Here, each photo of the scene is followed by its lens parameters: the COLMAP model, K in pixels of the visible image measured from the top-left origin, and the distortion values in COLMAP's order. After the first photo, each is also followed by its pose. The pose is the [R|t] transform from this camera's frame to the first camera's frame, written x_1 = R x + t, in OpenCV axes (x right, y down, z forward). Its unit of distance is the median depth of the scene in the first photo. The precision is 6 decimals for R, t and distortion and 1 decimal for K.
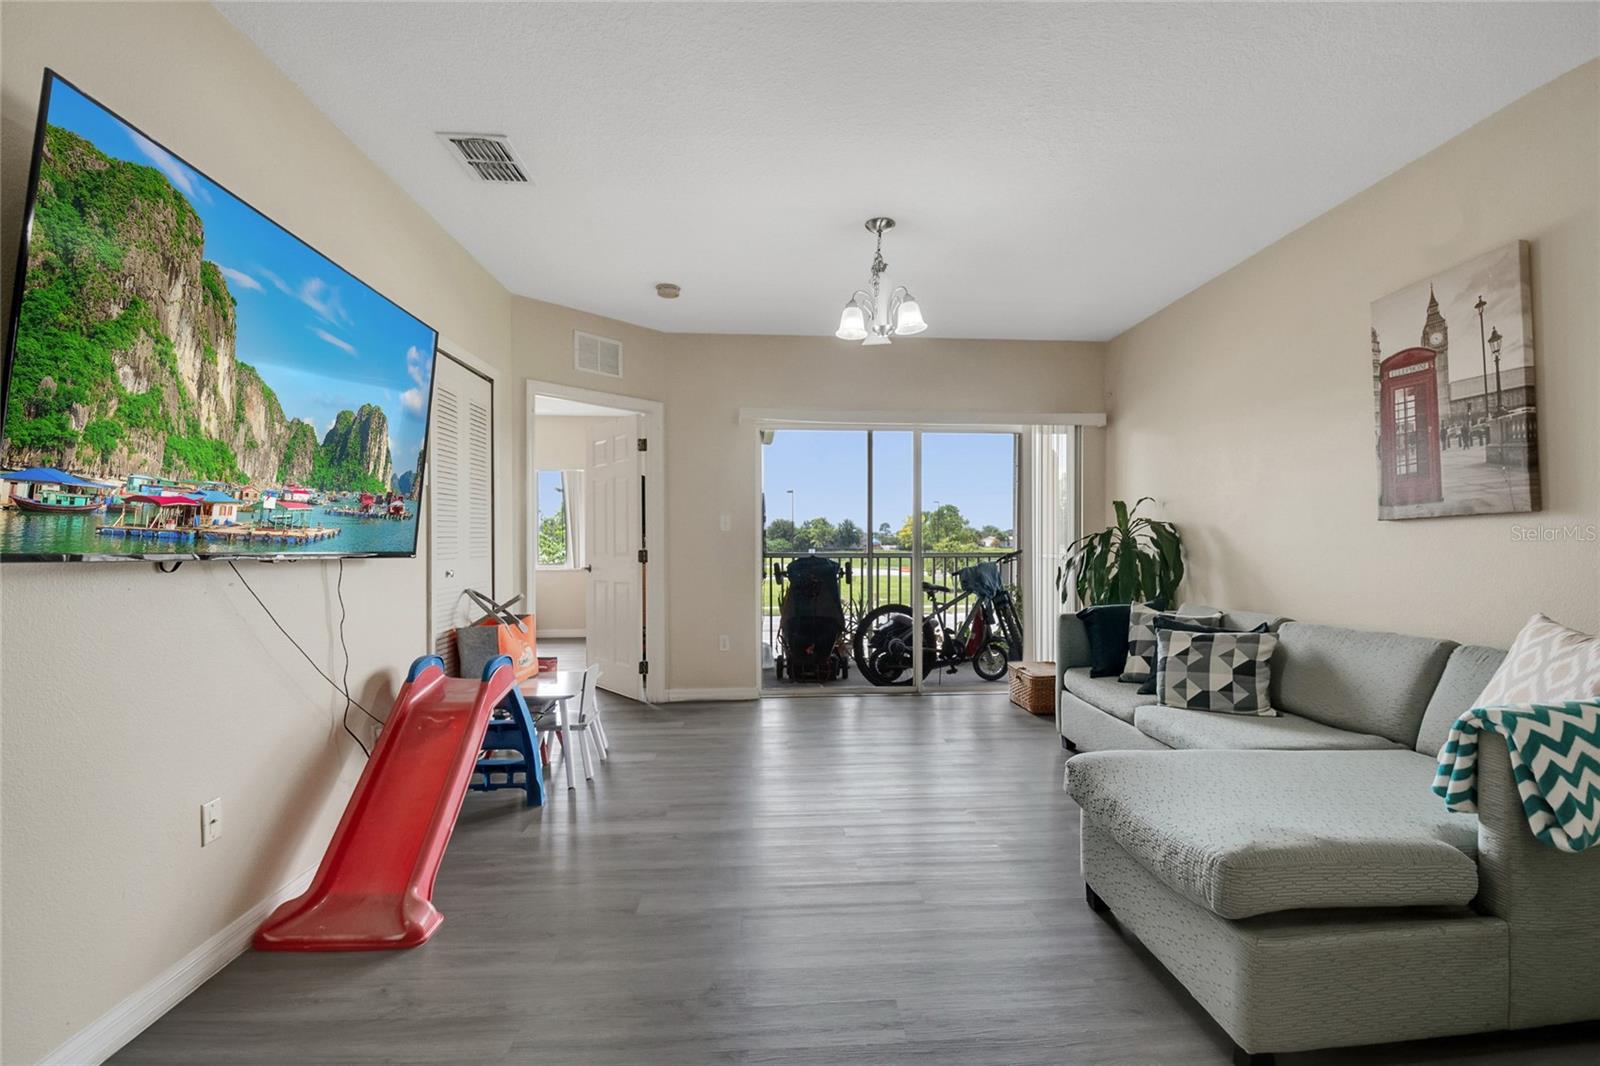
lens RADIAL K [[705.0, 0, 799.6], [0, 705.0, 531.0], [0, 0, 1]] dist [-0.007575, -0.007164]
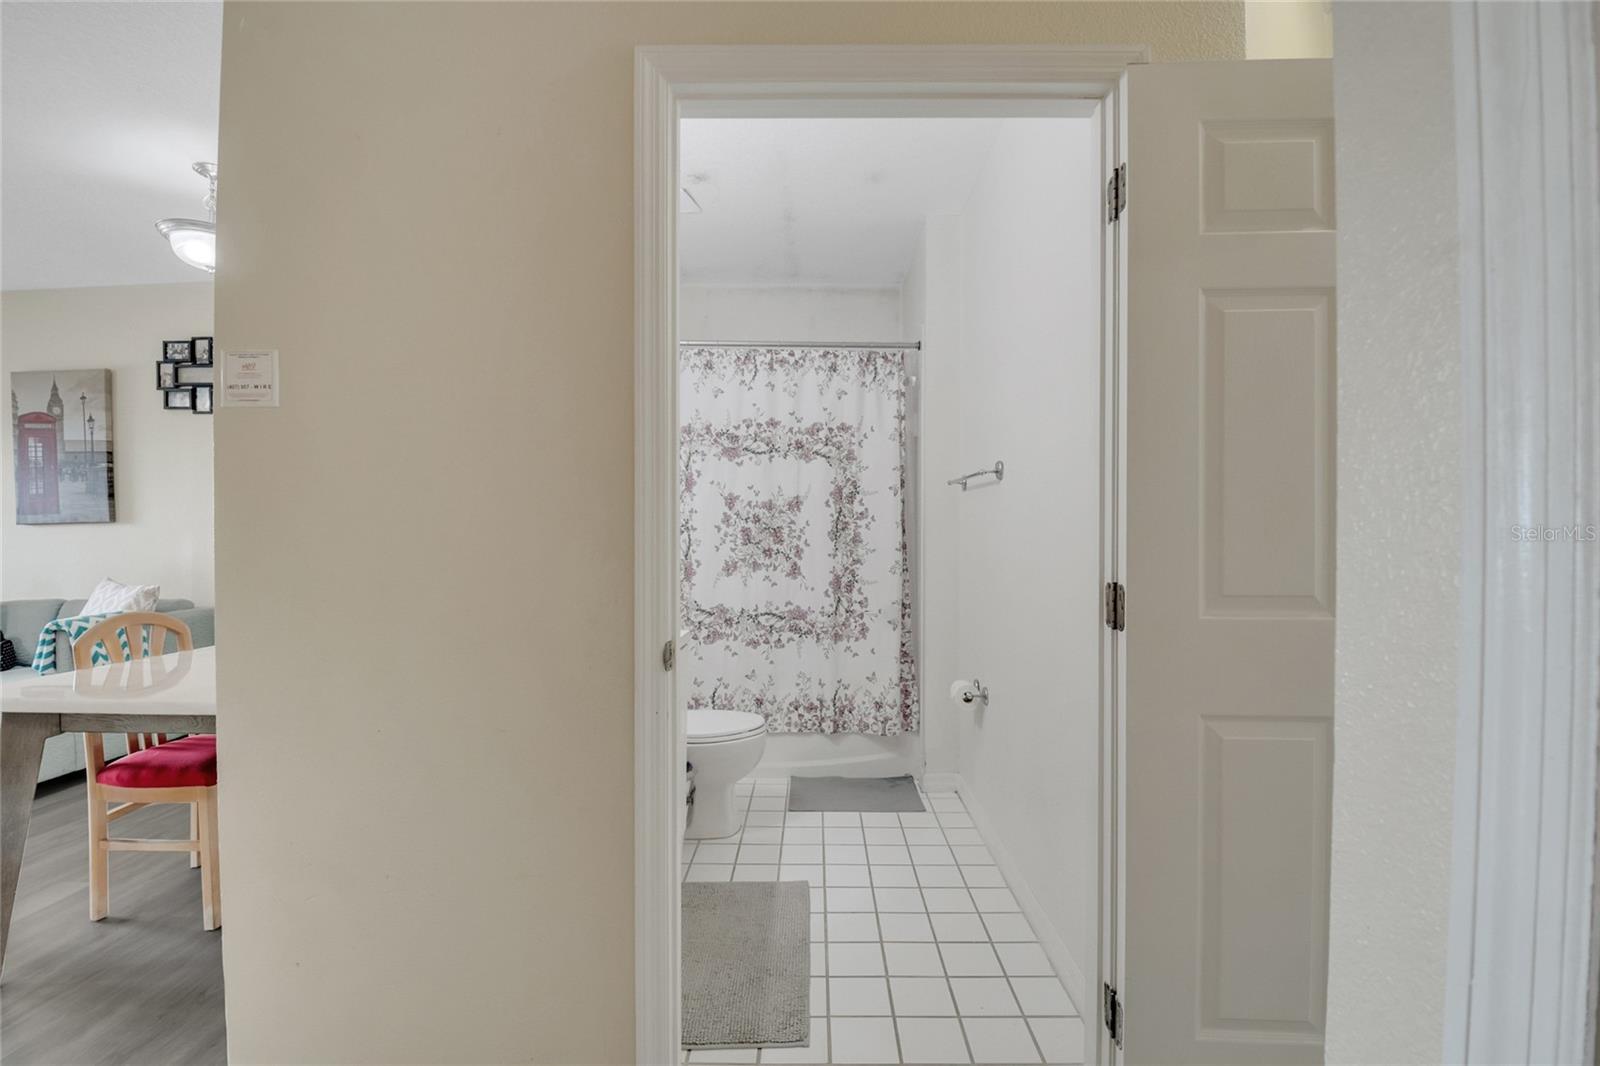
lens RADIAL K [[705.0, 0, 797.3], [0, 705.0, 537.4], [0, 0, 1]] dist [-0.007575, -0.007164]
pose [[0.063253, -0.006727, 0.997975, -0.593936], [-0.010283, 0.999920, 0.007392, -0.019048], [-0.997945, -0.010730, 0.063178, -0.846816]]
